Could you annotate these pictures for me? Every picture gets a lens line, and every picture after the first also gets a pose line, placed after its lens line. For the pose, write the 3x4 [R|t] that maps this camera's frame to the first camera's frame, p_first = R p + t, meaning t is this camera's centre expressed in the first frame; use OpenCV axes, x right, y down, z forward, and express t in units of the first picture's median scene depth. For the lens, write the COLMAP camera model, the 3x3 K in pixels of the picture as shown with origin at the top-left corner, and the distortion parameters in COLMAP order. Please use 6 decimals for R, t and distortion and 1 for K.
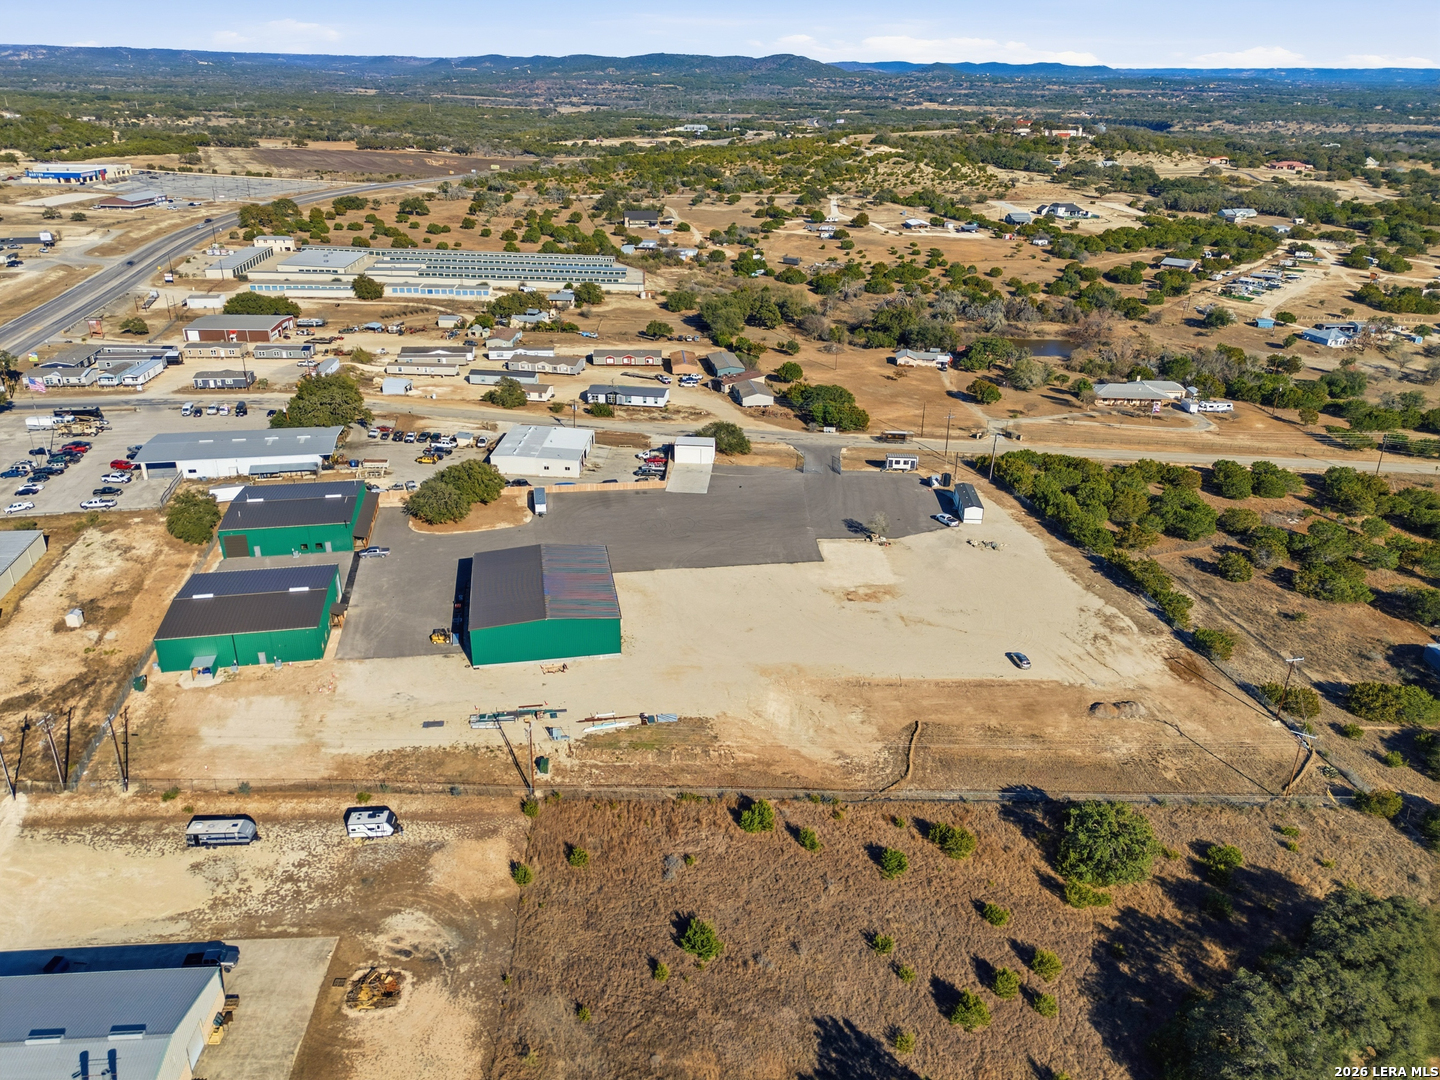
lens RADIAL K [[1046.9, 0, 715.3], [0, 1046.9, 540.8], [0, 0, 1]] dist [0.081636, -0.081912]
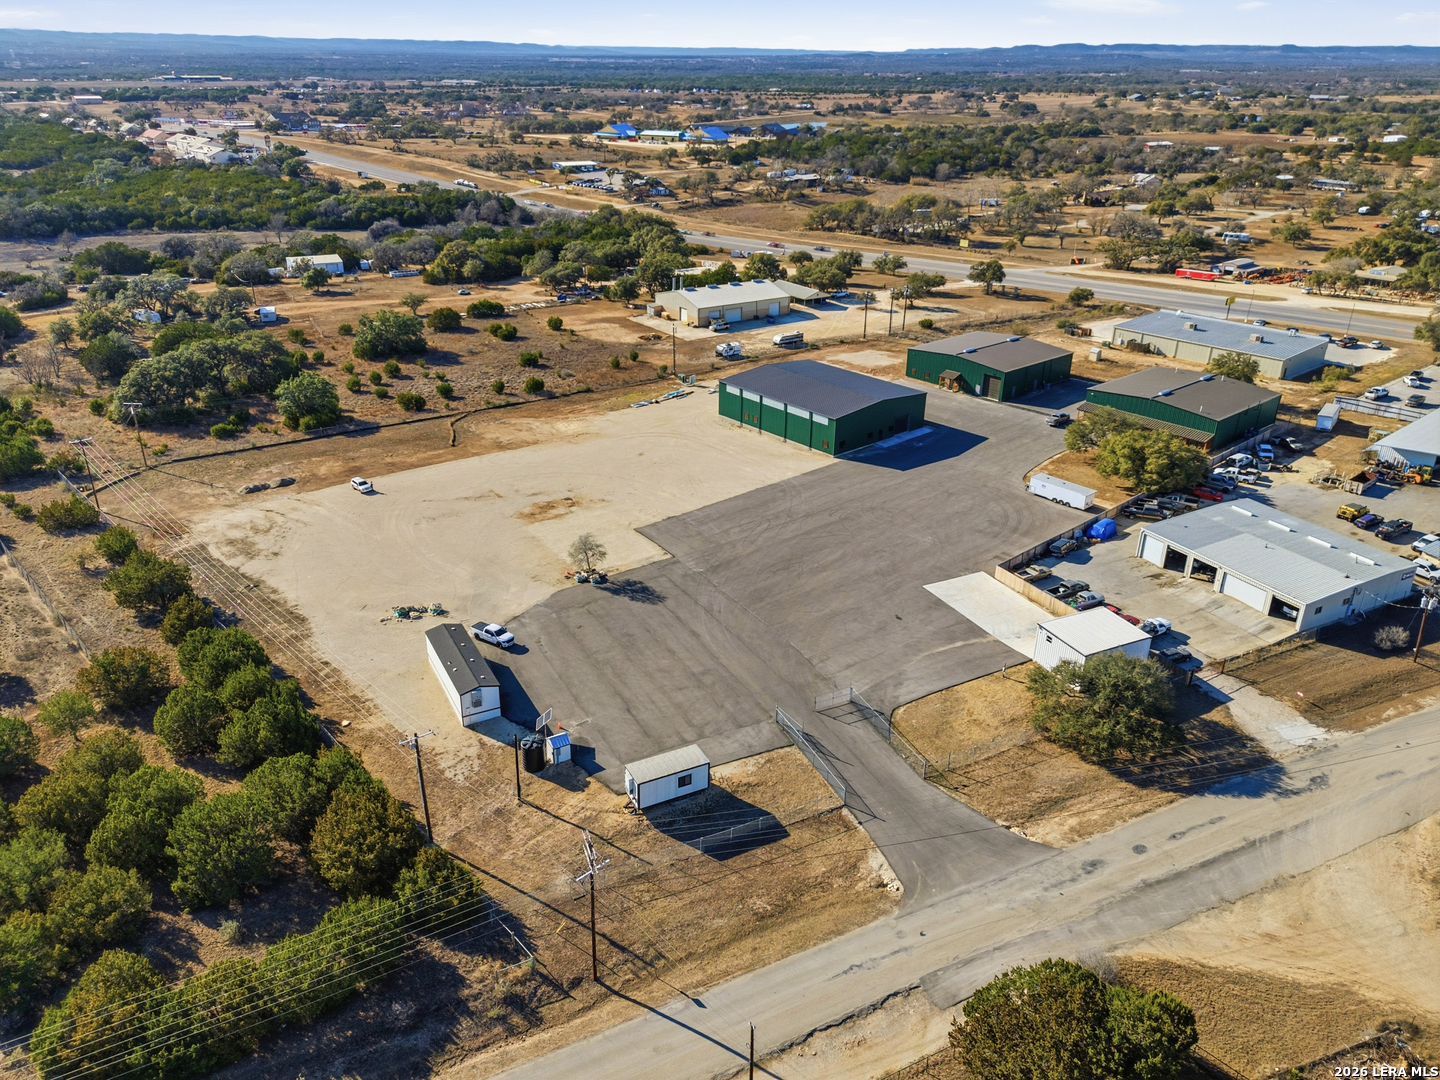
lens RADIAL K [[1046.9, 0, 715.3], [0, 1046.9, 540.8], [0, 0, 1]] dist [0.081636, -0.081912]
pose [[-0.856438, 0.196304, -0.477472, 0.372395], [-0.228370, 0.685410, 0.691419, -0.452830], [0.462992, 0.701197, -0.542181, 1.322506]]
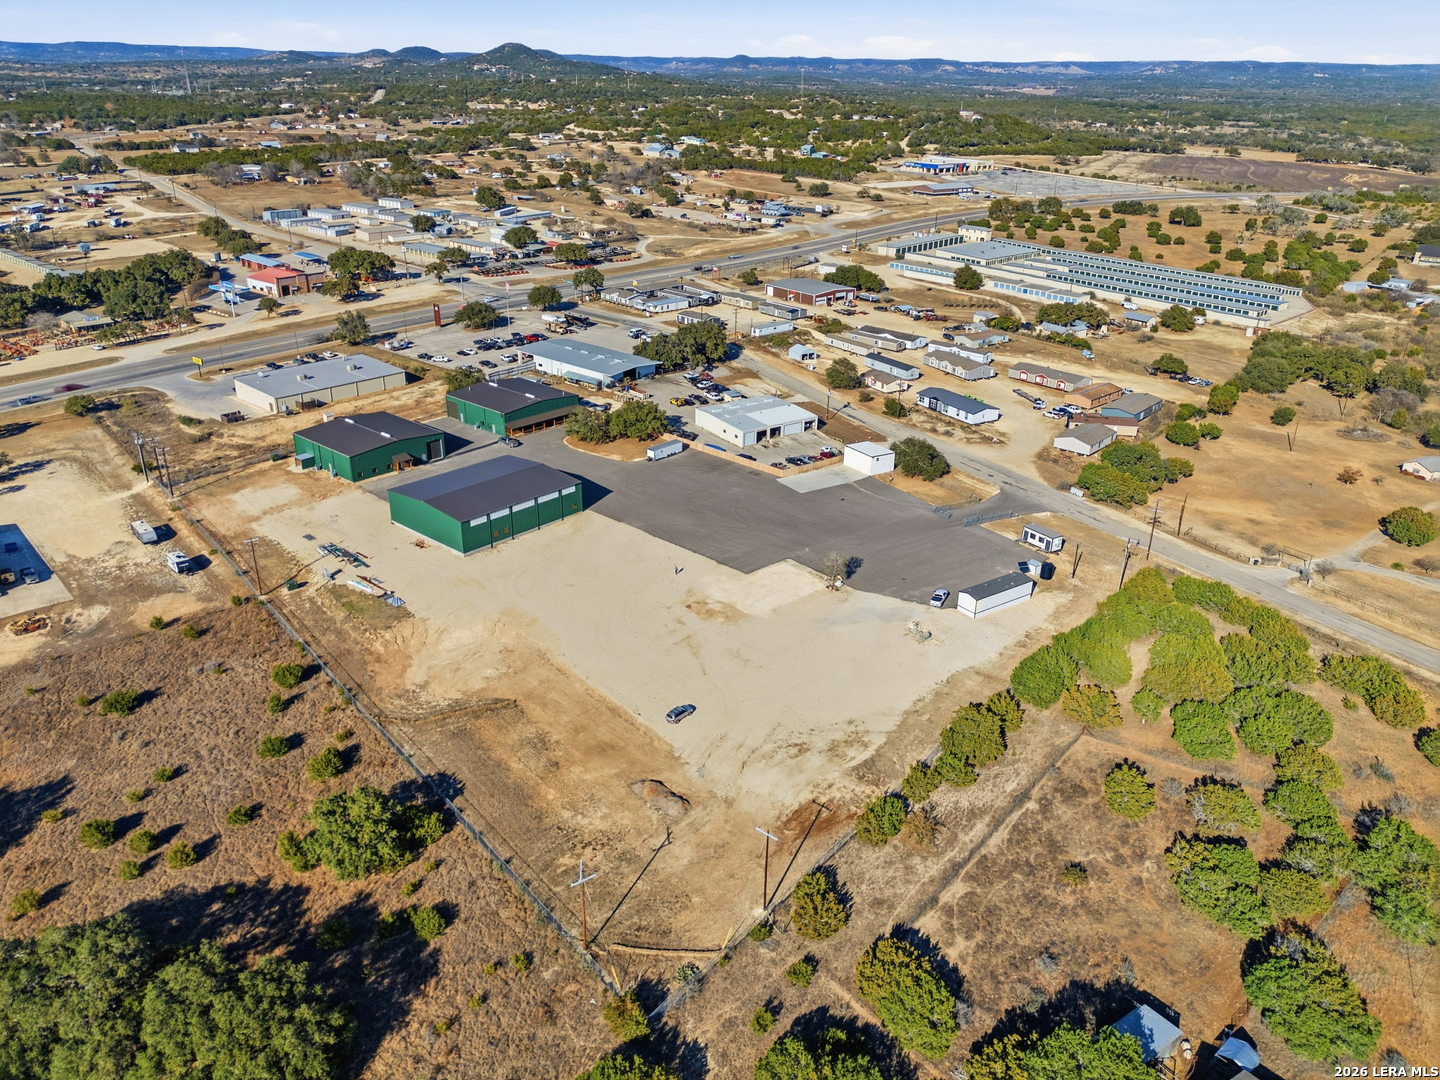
lens RADIAL K [[1046.9, 0, 715.3], [0, 1046.9, 540.8], [0, 0, 1]] dist [0.081636, -0.081912]
pose [[0.618936, 0.318951, -0.717766, 0.689659], [-0.326372, 0.935647, 0.134336, -0.114844], [0.714422, 0.151113, 0.683203, 0.315965]]
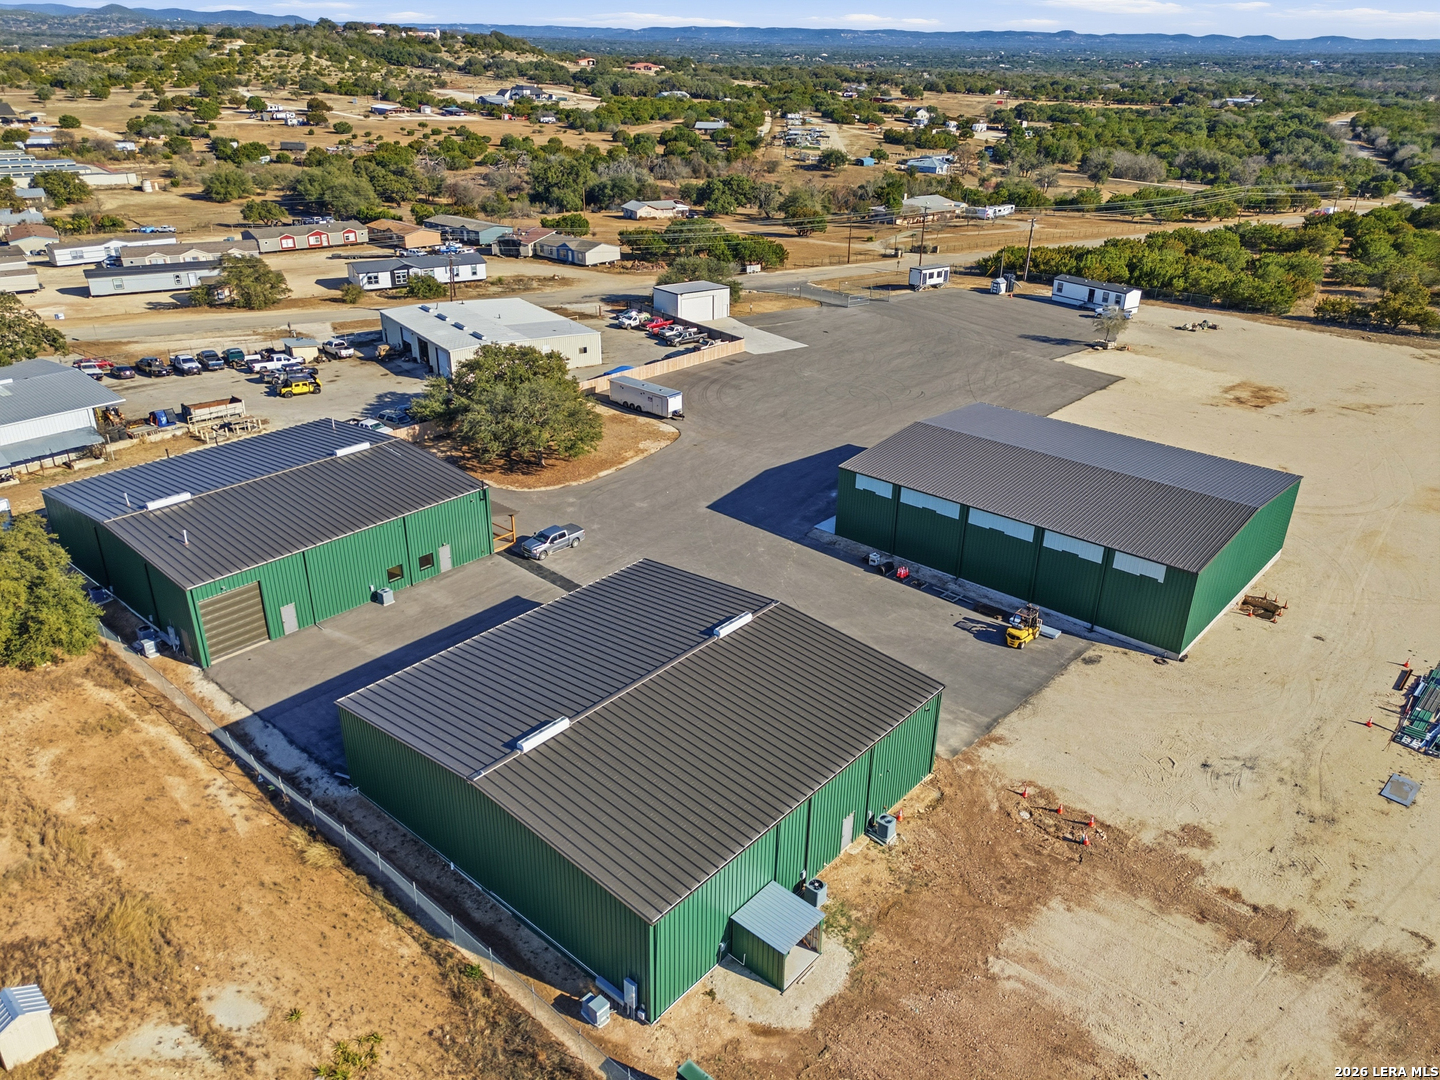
lens RADIAL K [[1046.9, 0, 715.3], [0, 1046.9, 540.8], [0, 0, 1]] dist [0.081636, -0.081912]
pose [[0.776641, -0.267457, 0.570347, -0.470616], [0.250475, 0.961856, 0.109980, -0.017456], [-0.578007, 0.057443, 0.814008, 0.565297]]
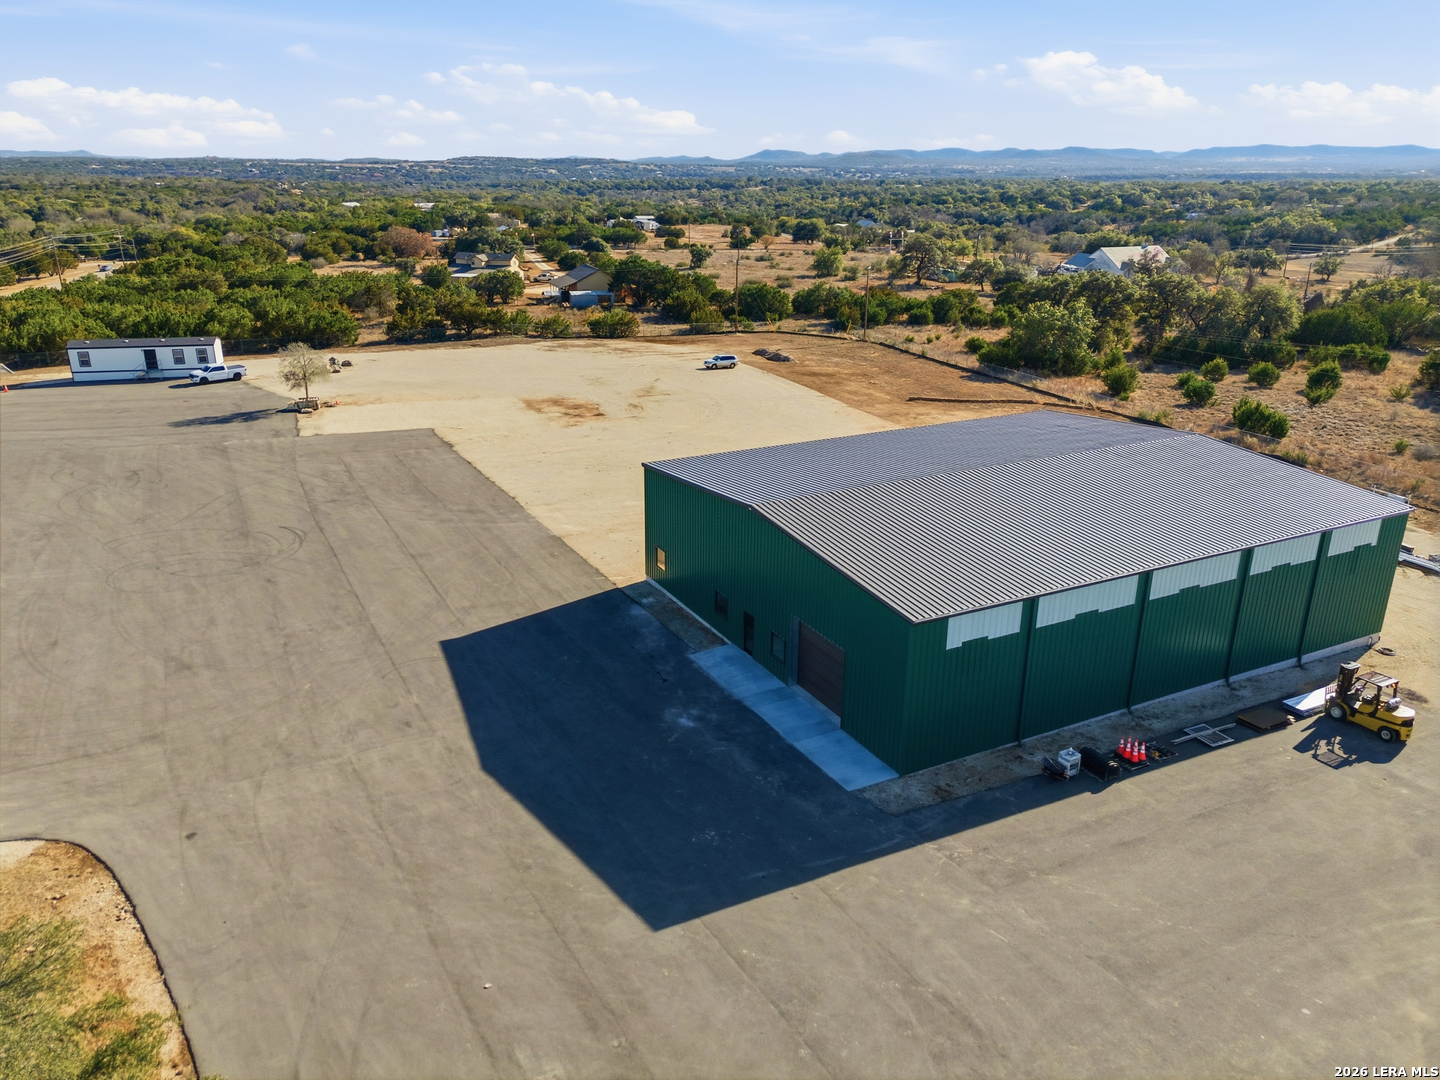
lens RADIAL K [[1046.9, 0, 715.3], [0, 1046.9, 540.8], [0, 0, 1]] dist [0.081636, -0.081912]
pose [[-0.304733, -0.330304, 0.893329, -0.335710], [0.381918, 0.816853, 0.432308, -0.084827], [-0.872511, 0.472917, -0.122773, 0.902590]]
